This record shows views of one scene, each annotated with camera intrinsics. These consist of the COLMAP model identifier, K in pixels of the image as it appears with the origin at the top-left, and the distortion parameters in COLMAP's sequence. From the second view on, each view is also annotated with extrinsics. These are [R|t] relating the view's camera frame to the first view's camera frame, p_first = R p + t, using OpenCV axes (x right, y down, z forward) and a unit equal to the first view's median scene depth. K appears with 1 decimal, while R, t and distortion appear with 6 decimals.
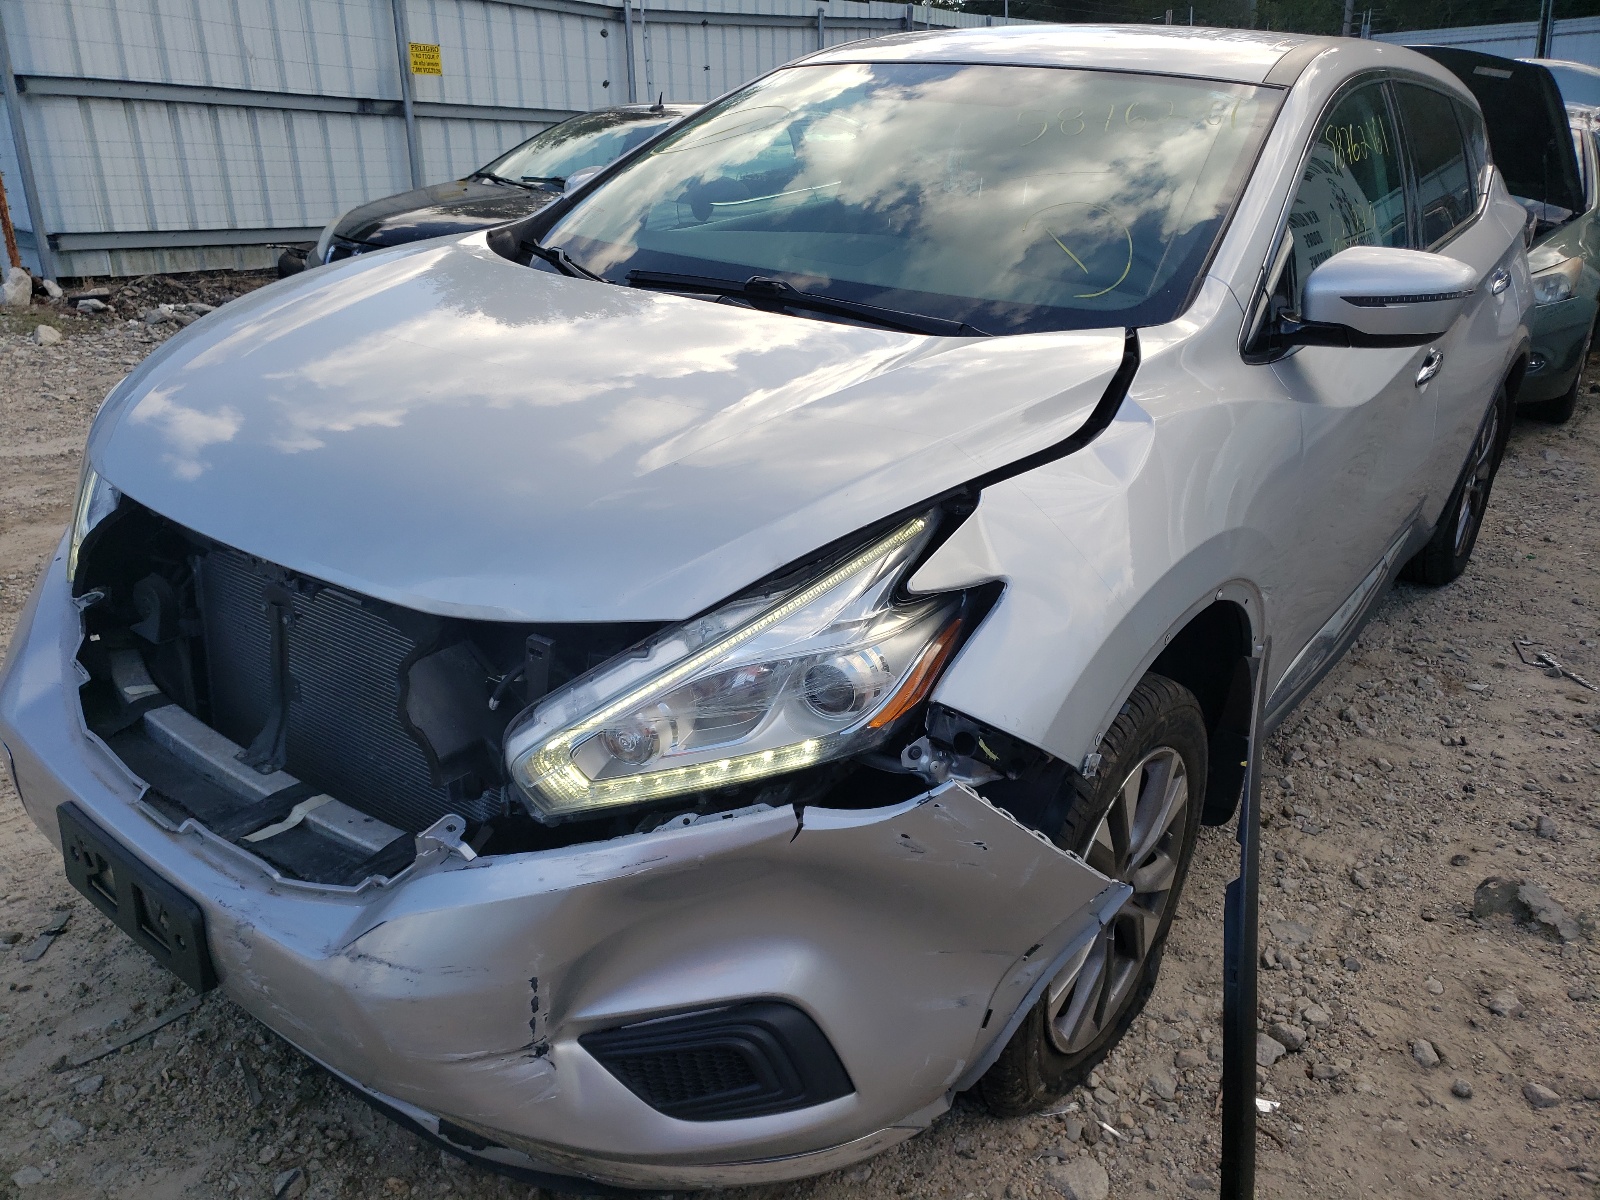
lens RADIAL K [[1230.0, 0, 799.9], [0, 1230.0, 660.8], [0, 0, 1]] dist [0.019030, 0.004342]
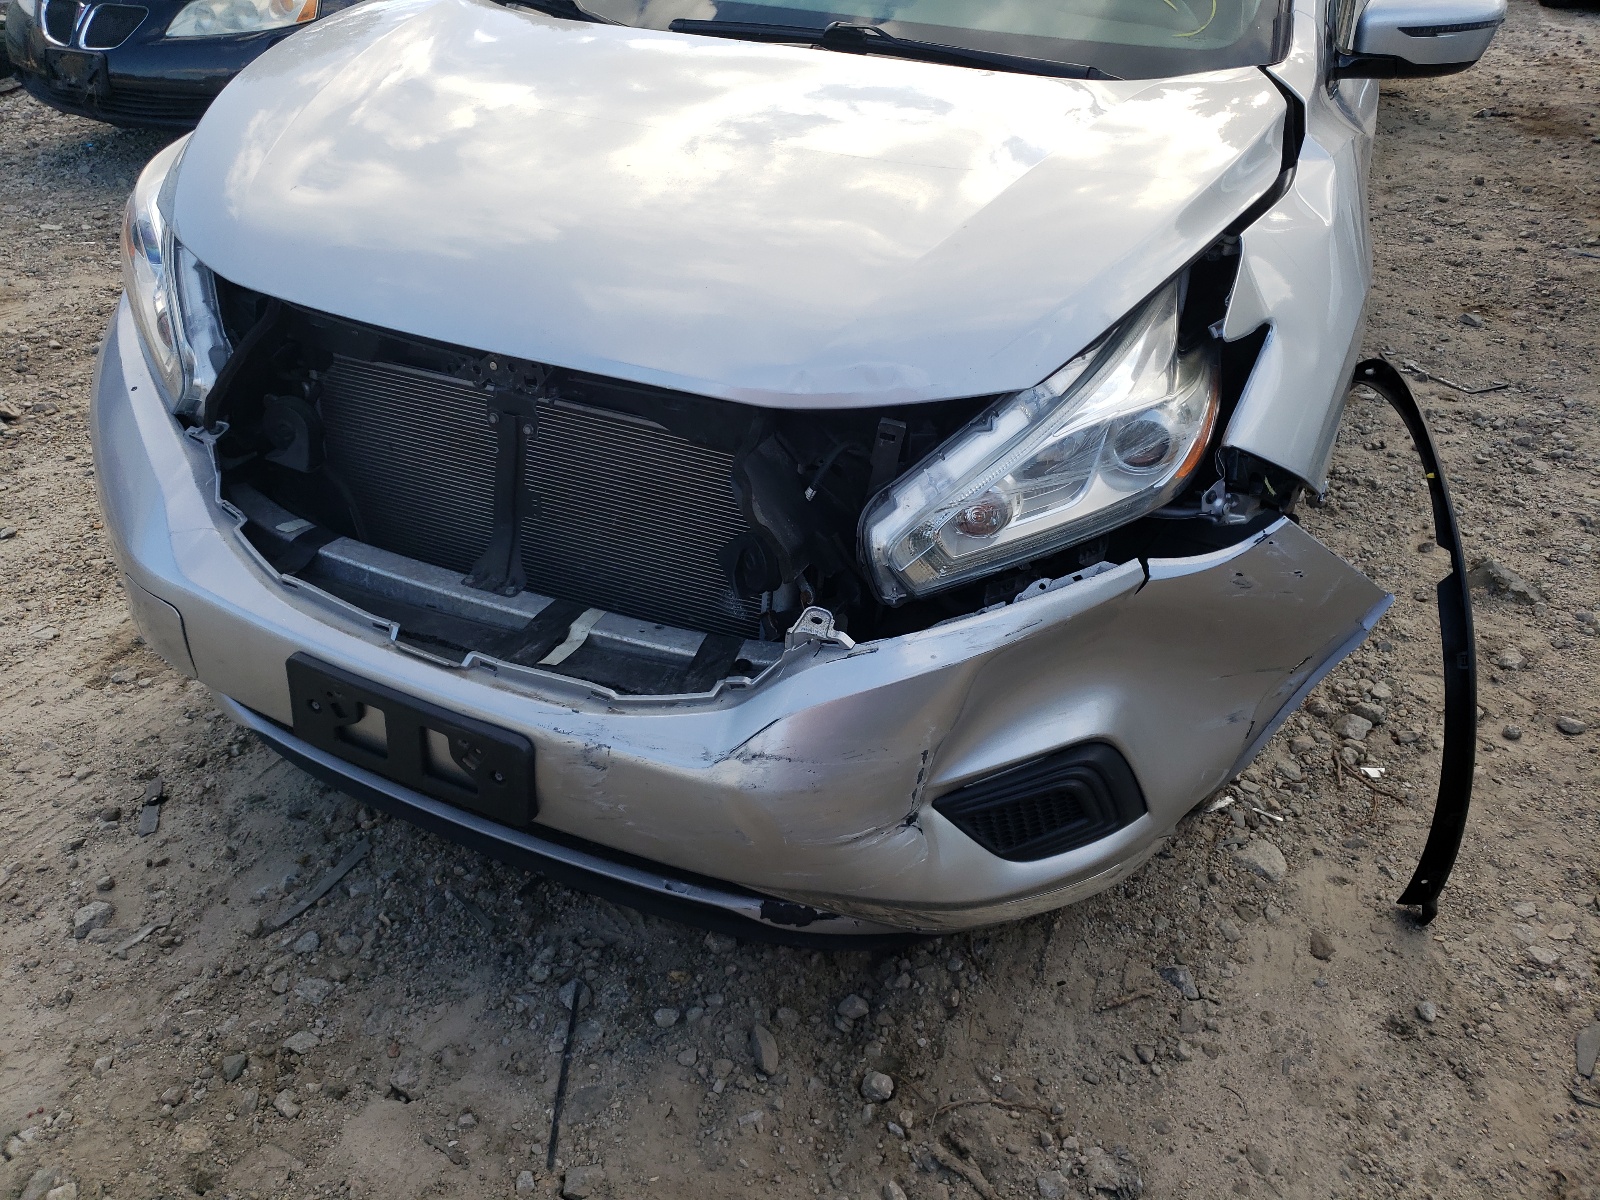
lens RADIAL K [[1233.5, 0, 800.0], [0, 1233.5, 600.0], [0, 0, 1]] dist [0.003512, 0.003513]
pose [[0.968100, -0.126601, 0.216226, -0.403511], [0.095099, 0.984044, 0.150380, -0.026181], [-0.231814, -0.125020, 0.964693, 0.031038]]
